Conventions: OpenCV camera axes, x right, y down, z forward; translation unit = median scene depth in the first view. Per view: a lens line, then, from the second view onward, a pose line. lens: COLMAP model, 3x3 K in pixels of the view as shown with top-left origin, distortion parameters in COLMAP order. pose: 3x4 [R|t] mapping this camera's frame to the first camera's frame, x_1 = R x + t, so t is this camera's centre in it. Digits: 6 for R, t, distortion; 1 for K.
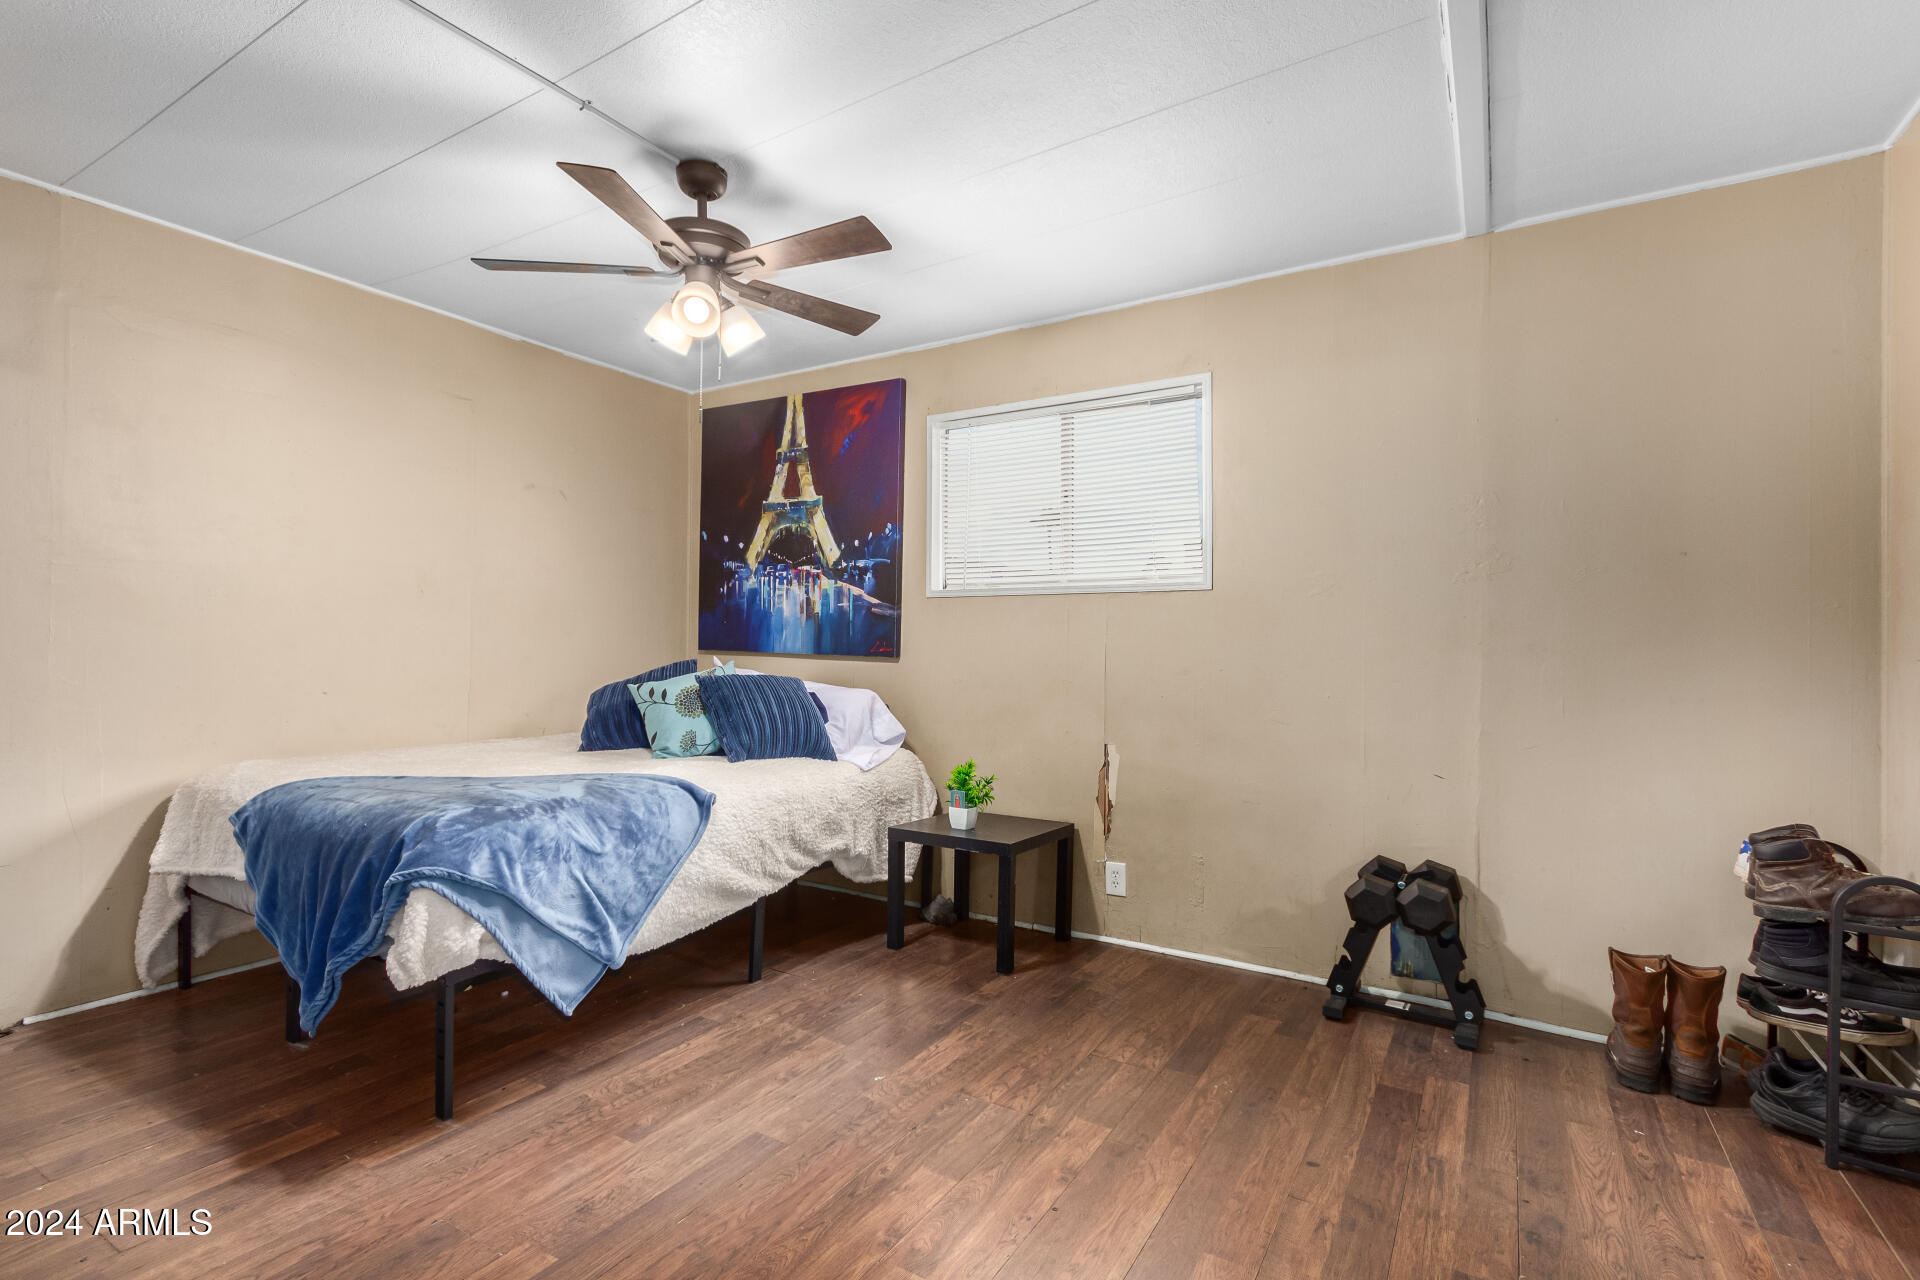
lens RADIAL K [[910.7, 0, 966.1], [0, 910.7, 653.4], [0, 0, 1]] dist [-0.003157, 0.011148]
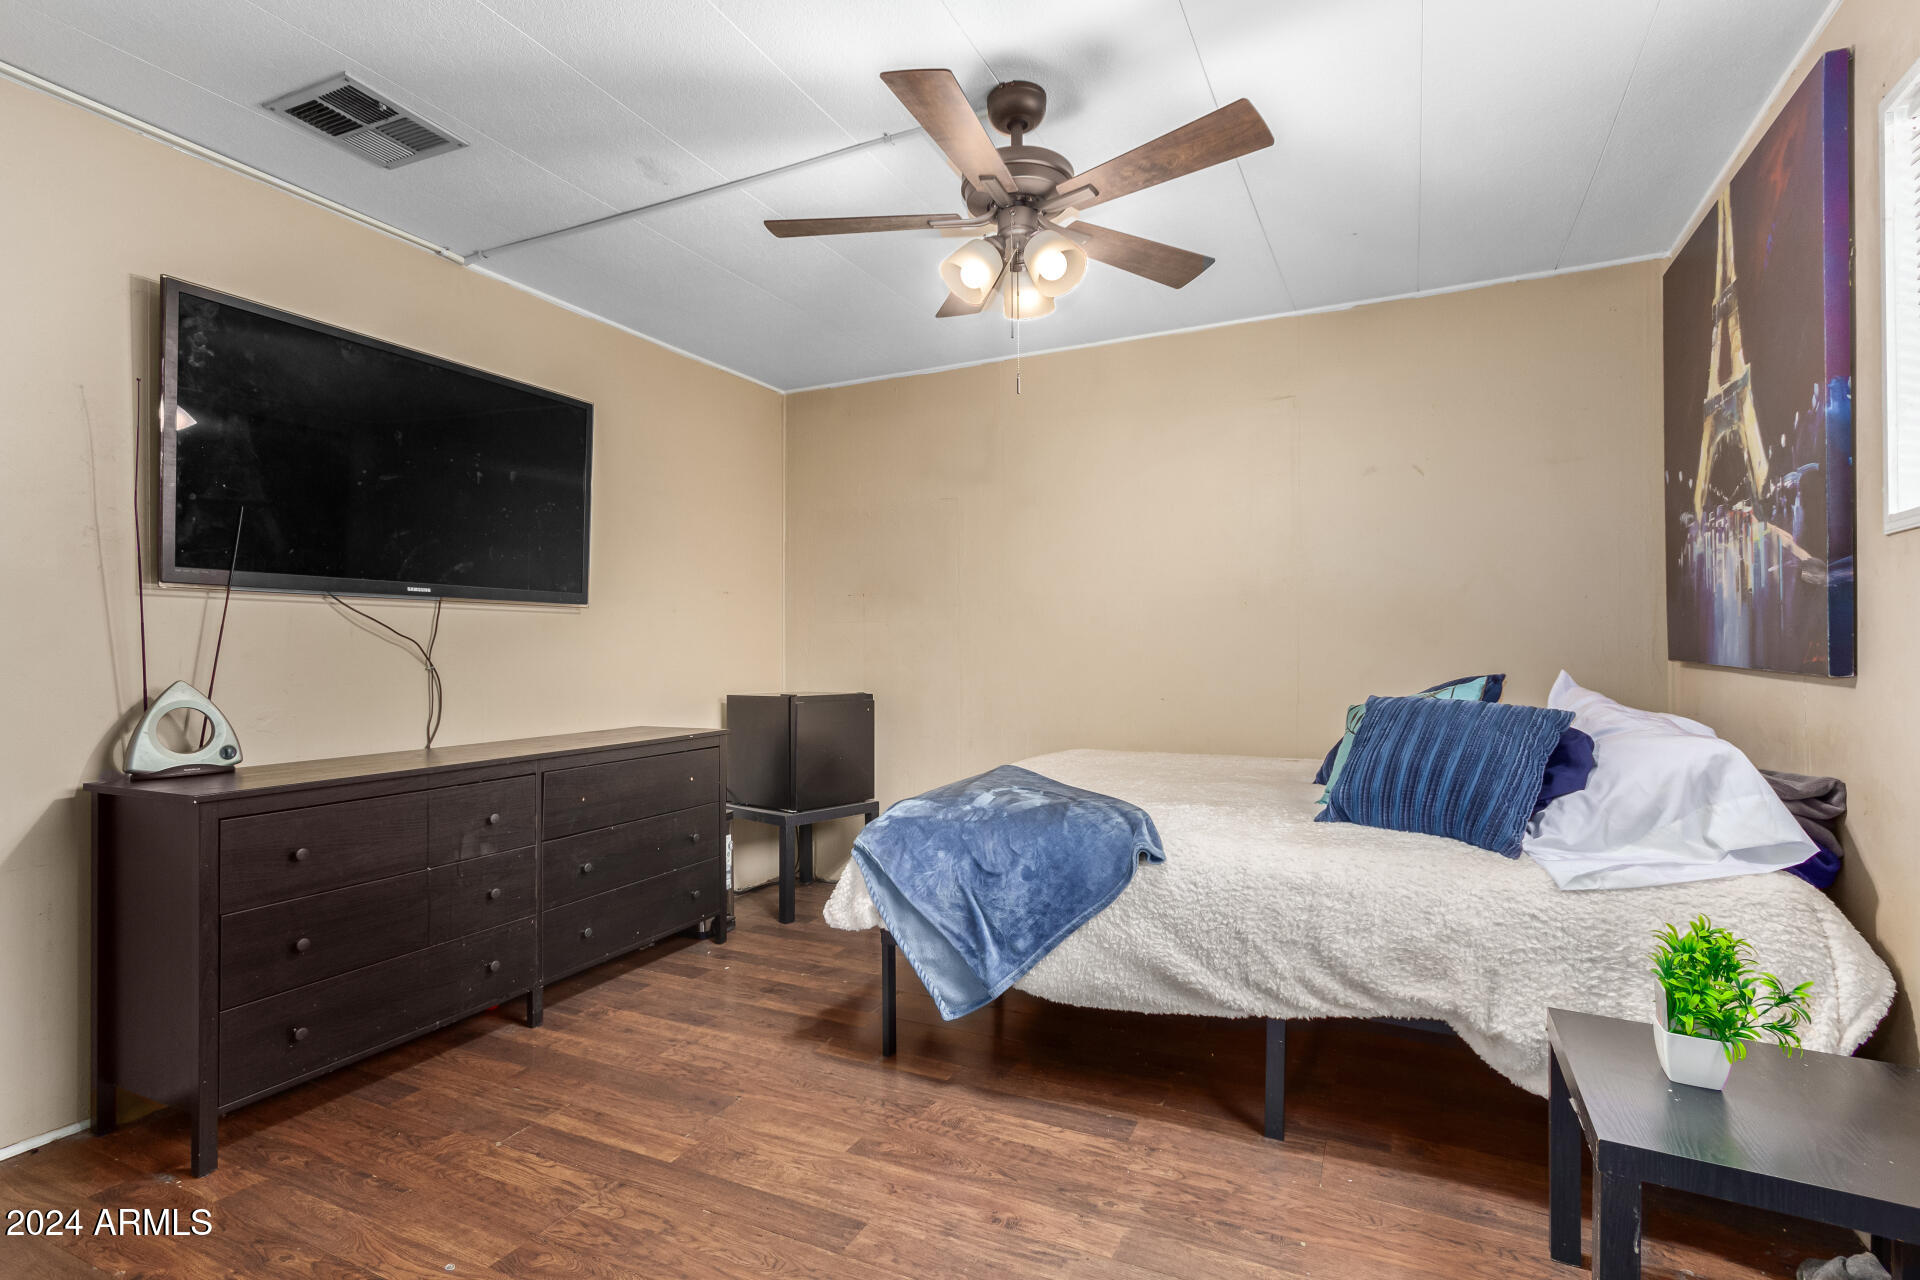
lens RADIAL K [[910.7, 0, 966.1], [0, 910.7, 653.4], [0, 0, 1]] dist [-0.003157, 0.011148]
pose [[0.093268, -0.008390, -0.995606, 0.432886], [-0.003798, 0.999954, -0.008782, -0.001641], [0.995634, 0.004601, 0.093231, 0.689411]]
